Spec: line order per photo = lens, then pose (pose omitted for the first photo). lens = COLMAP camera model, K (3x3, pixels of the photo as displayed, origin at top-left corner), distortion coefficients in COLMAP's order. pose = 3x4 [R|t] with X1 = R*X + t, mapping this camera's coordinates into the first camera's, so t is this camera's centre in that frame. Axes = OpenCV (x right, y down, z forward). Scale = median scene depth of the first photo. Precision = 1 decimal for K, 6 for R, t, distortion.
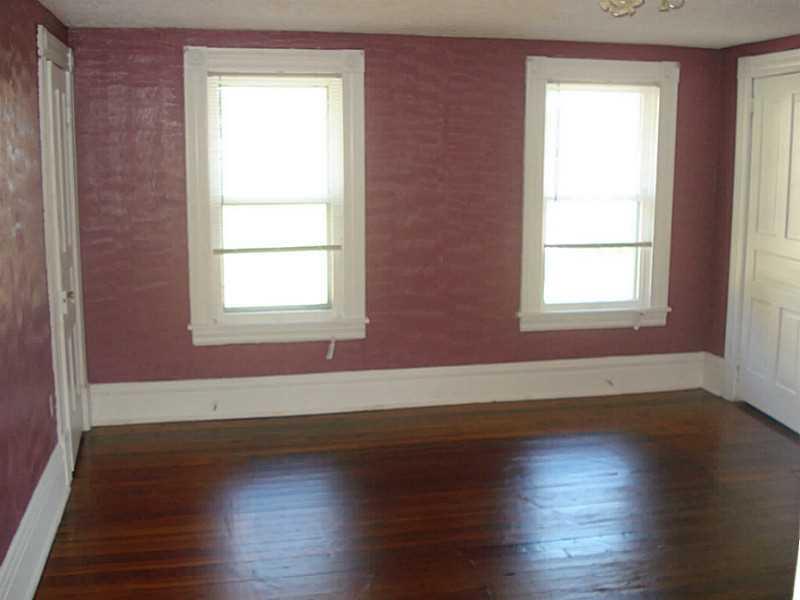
lens RADIAL K [[874.9, 0, 399.6], [0, 874.9, 332.6], [0, 0, 1]] dist [0.161959, -0.006828]
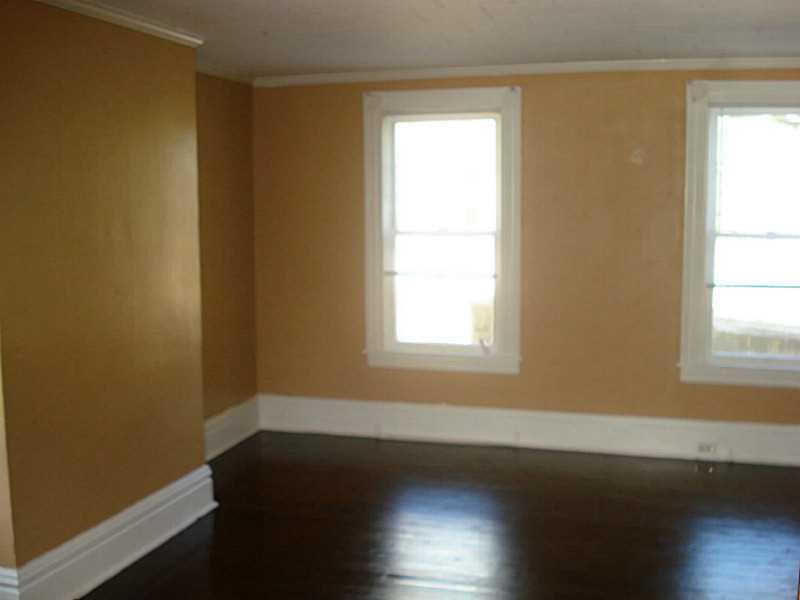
lens RADIAL K [[906.2, 0, 400.0], [0, 906.2, 300.0], [0, 0, 1]] dist [-0.088459, -0.044652]
pose [[0.872520, 0.043649, -0.486625, 0.615982], [-0.080086, 0.995307, -0.054318, -0.023081], [0.481971, 0.086365, 0.871920, 0.147726]]
